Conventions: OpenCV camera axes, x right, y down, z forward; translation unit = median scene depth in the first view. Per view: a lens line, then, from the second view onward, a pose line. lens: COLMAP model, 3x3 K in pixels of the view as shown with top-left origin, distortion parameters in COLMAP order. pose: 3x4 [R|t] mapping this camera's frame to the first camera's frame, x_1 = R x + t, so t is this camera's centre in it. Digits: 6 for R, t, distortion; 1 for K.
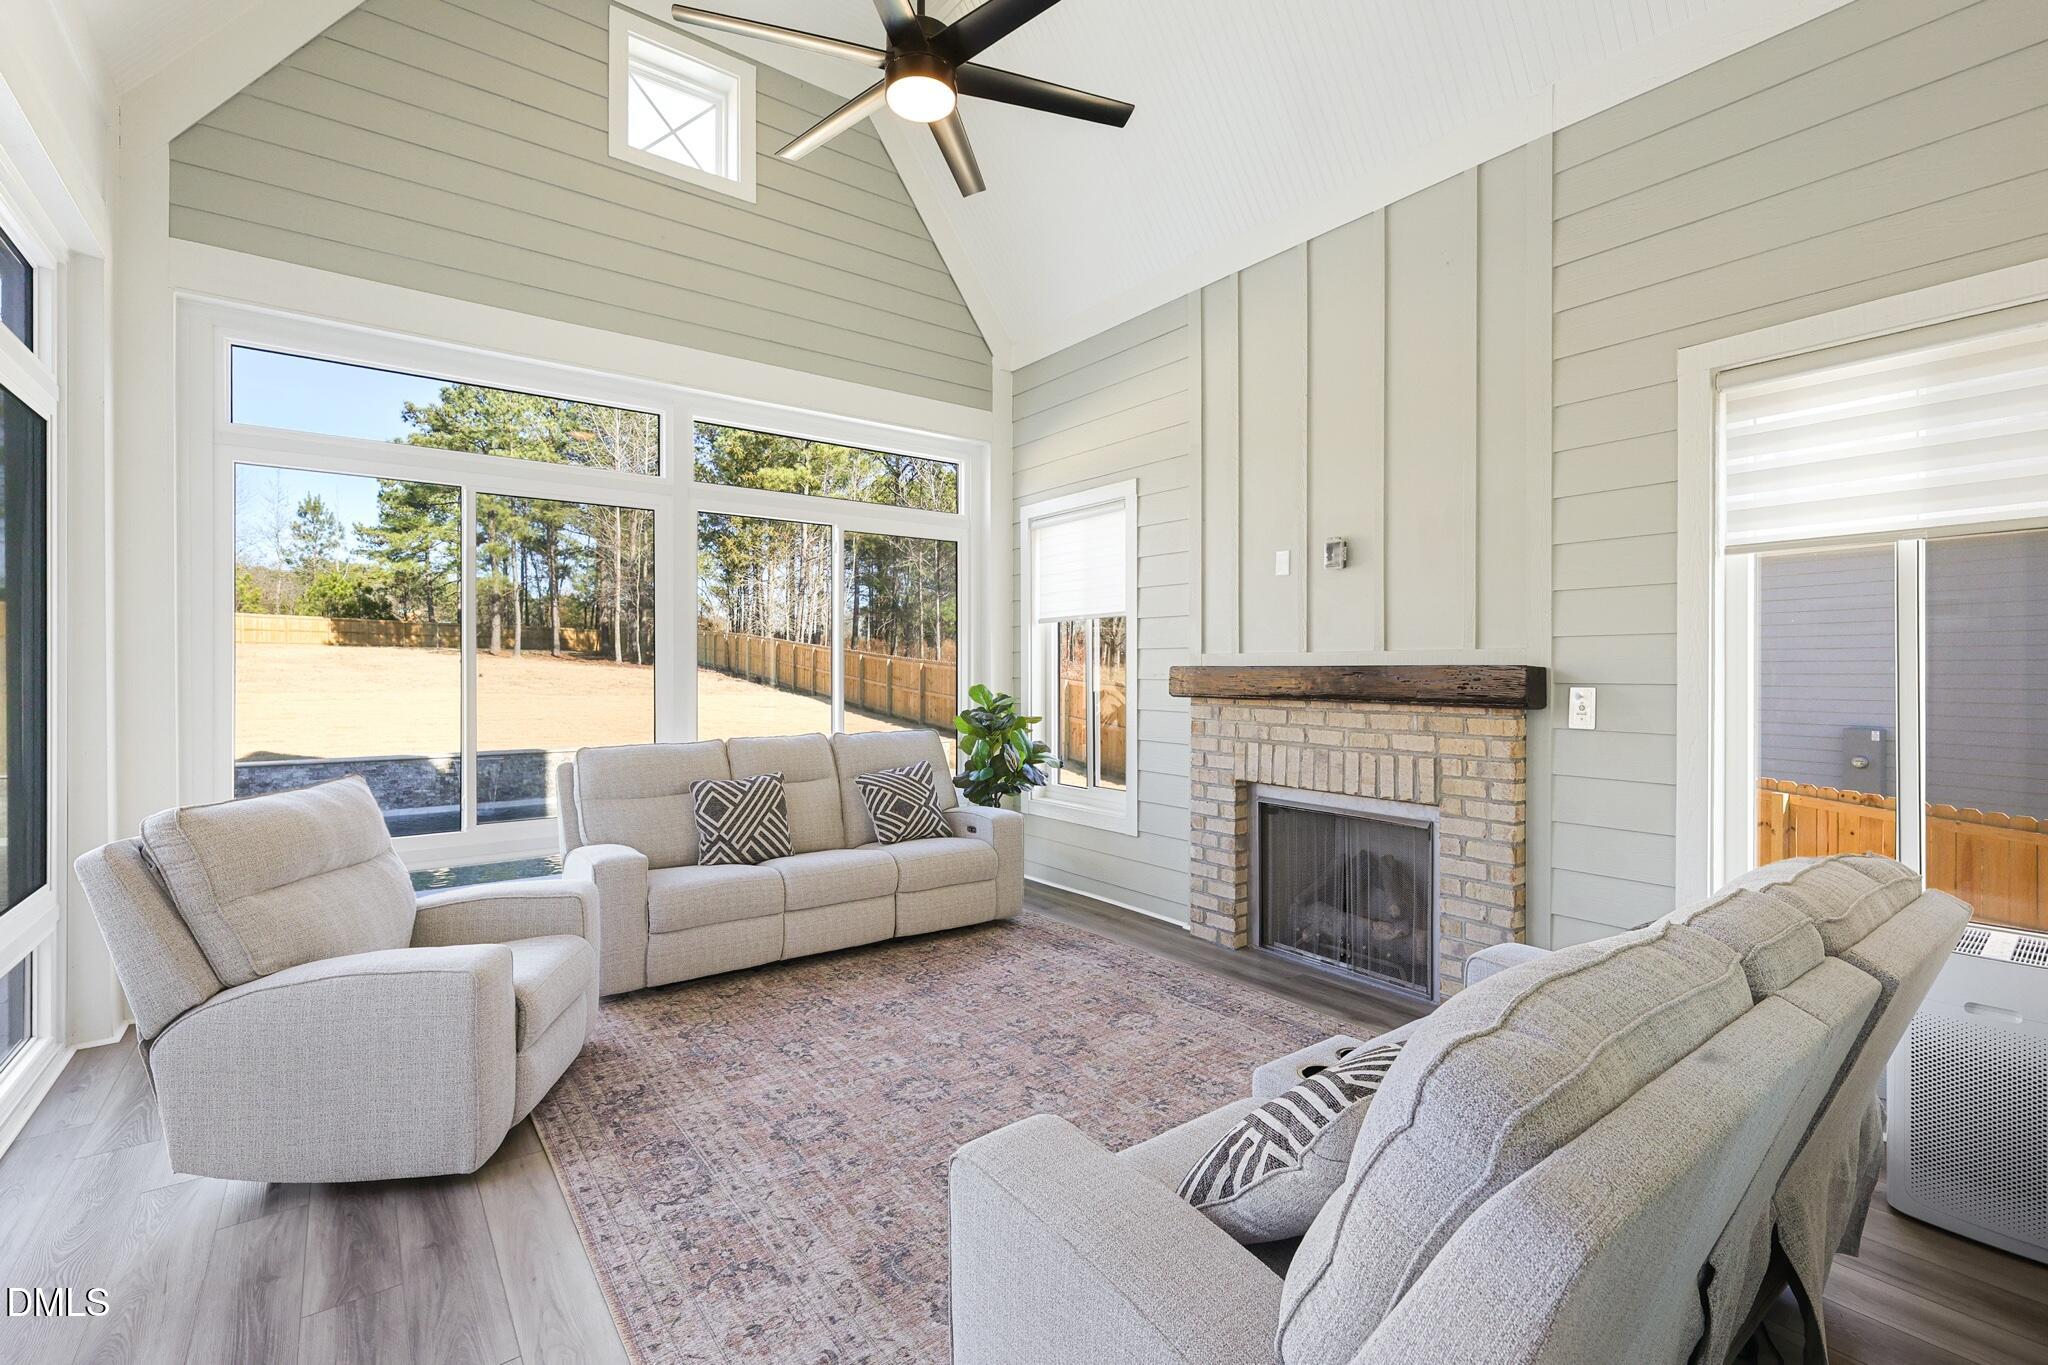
lens RADIAL K [[893.8, 0, 1022.9], [0, 893.8, 665.5], [0, 0, 1]] dist [0.002392, 0.000455]
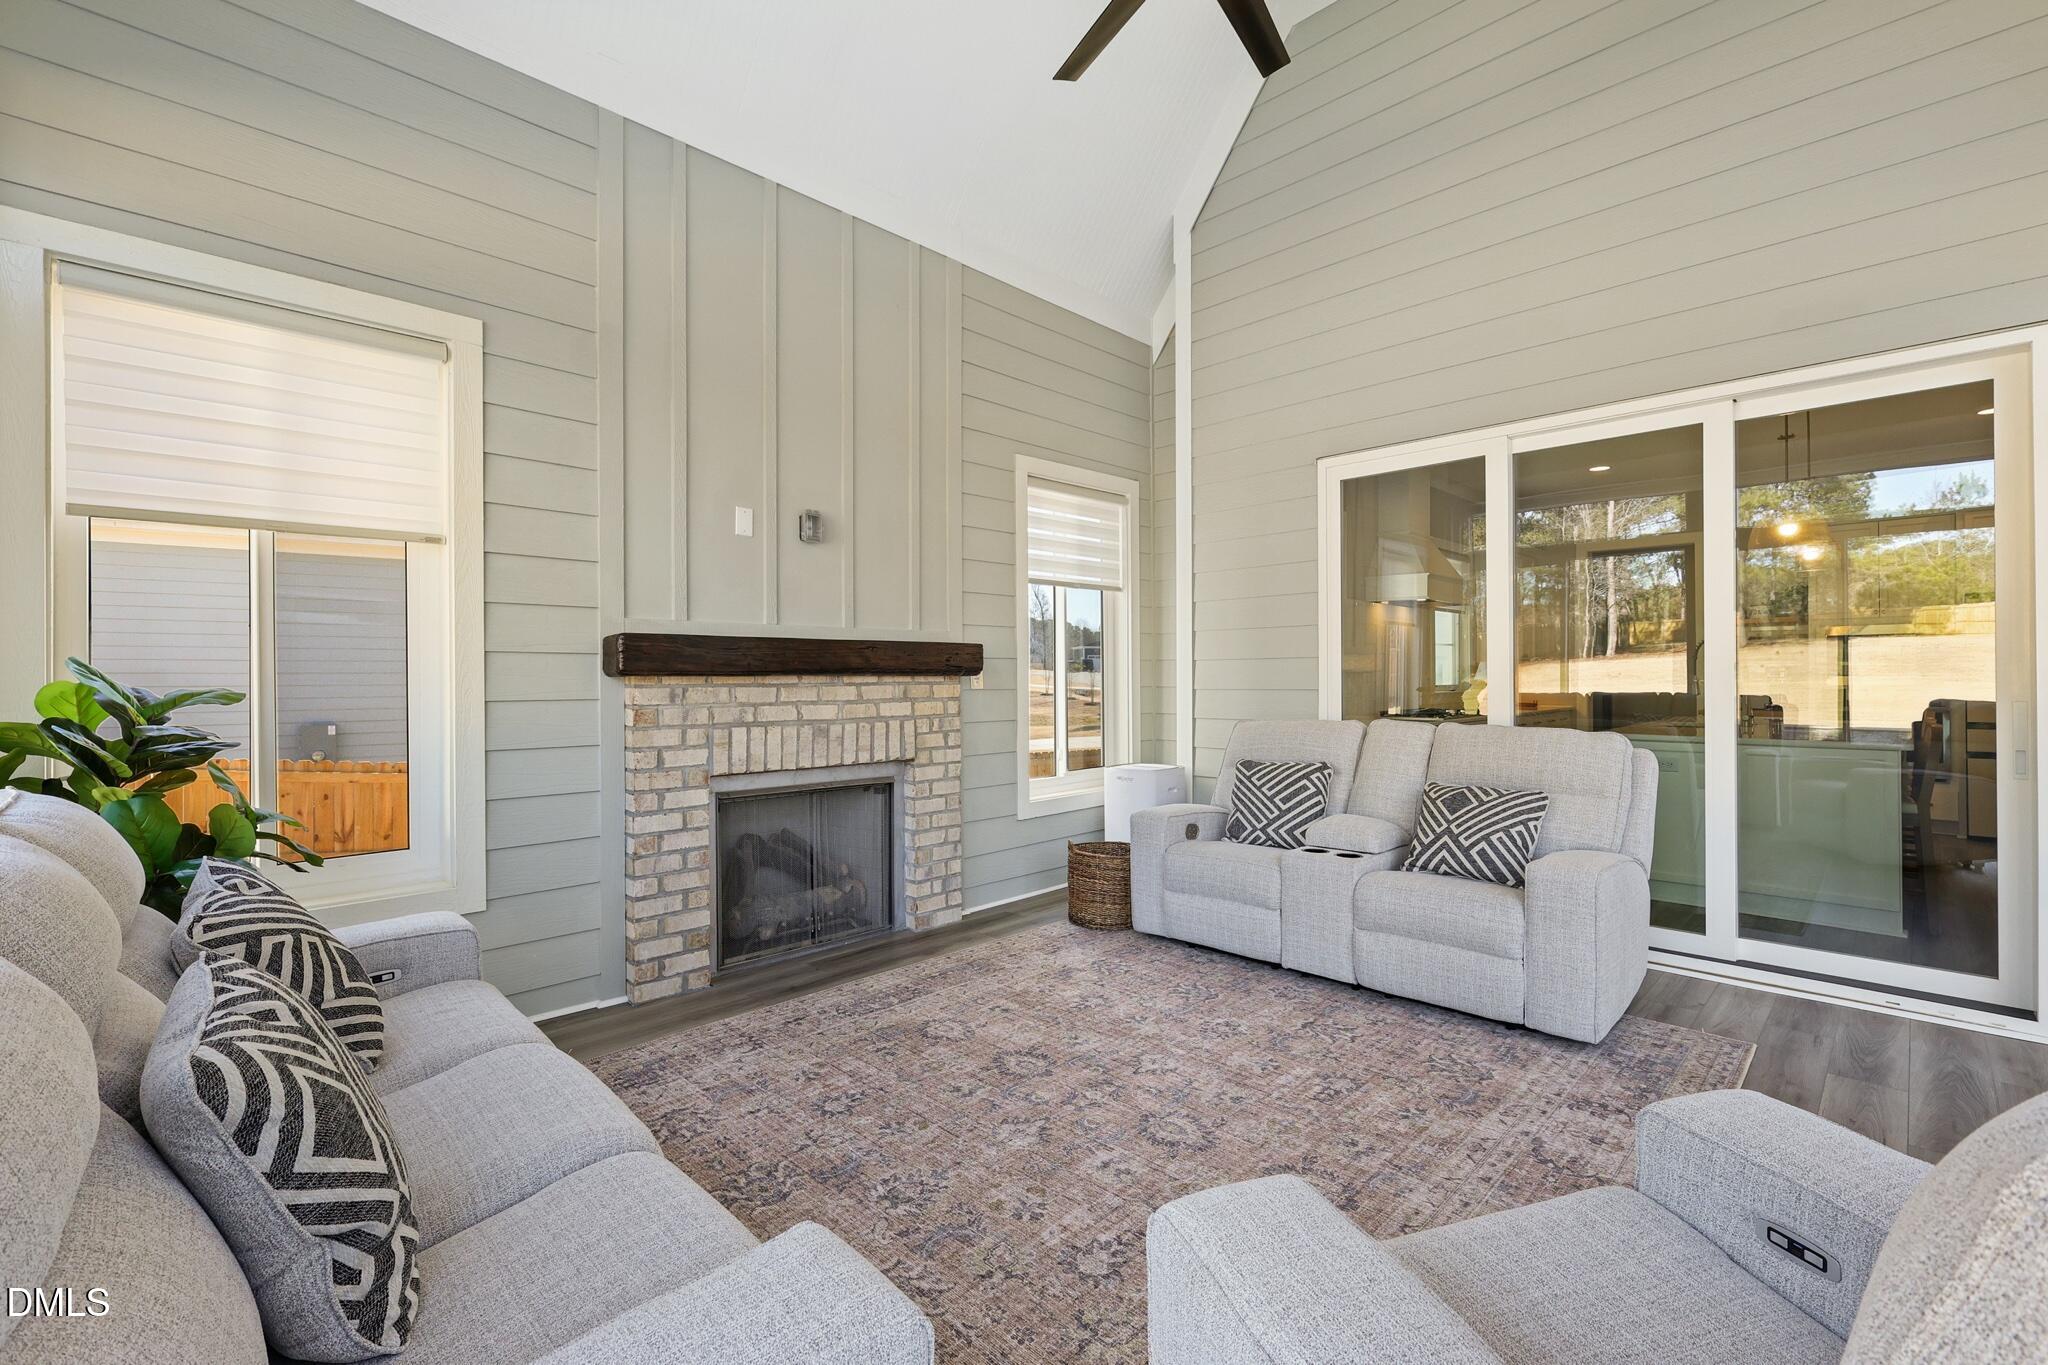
lens RADIAL K [[893.8, 0, 1021.0], [0, 893.8, 676.6], [0, 0, 1]] dist [0.002392, 0.000455]
pose [[-0.138597, 0.000693, 0.990349, -0.717614], [0.001185, 0.999999, -0.000534, 0.045144], [-0.990348, 0.001099, -0.138597, 0.988218]]
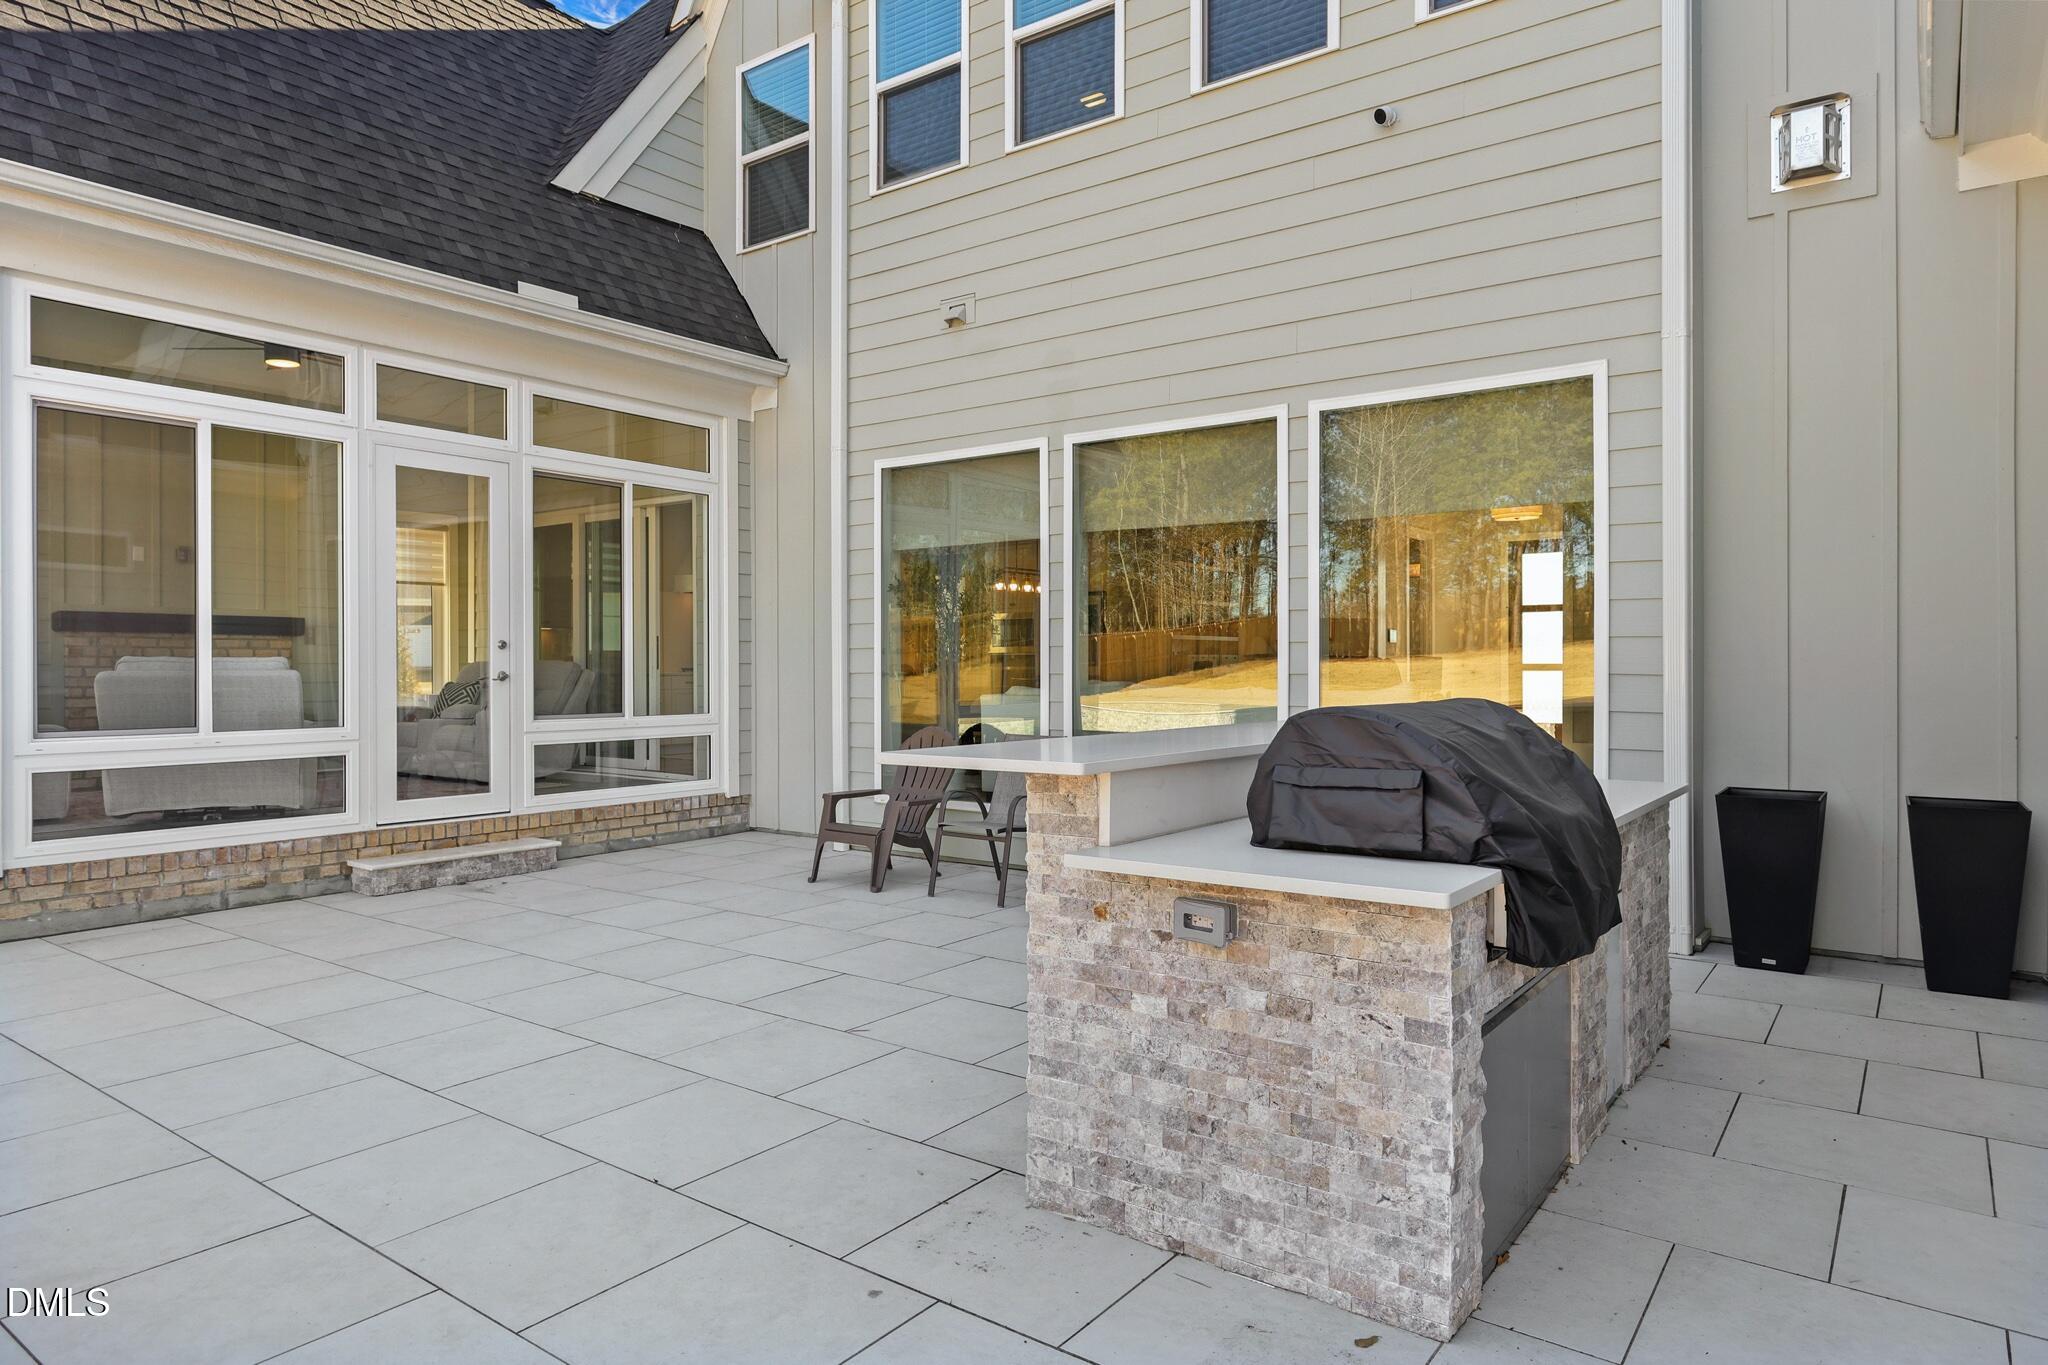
lens RADIAL K [[1241.3, 0, 1033.4], [0, 1241.3, 682.1], [0, 0, 1]] dist [0.007381, 0.001399]
pose [[-0.279946, -0.005924, 0.959997, -2.875986], [0.001446, 0.999977, 0.006593, 0.137106], [-0.960015, 0.003234, -0.279931, 0.027264]]
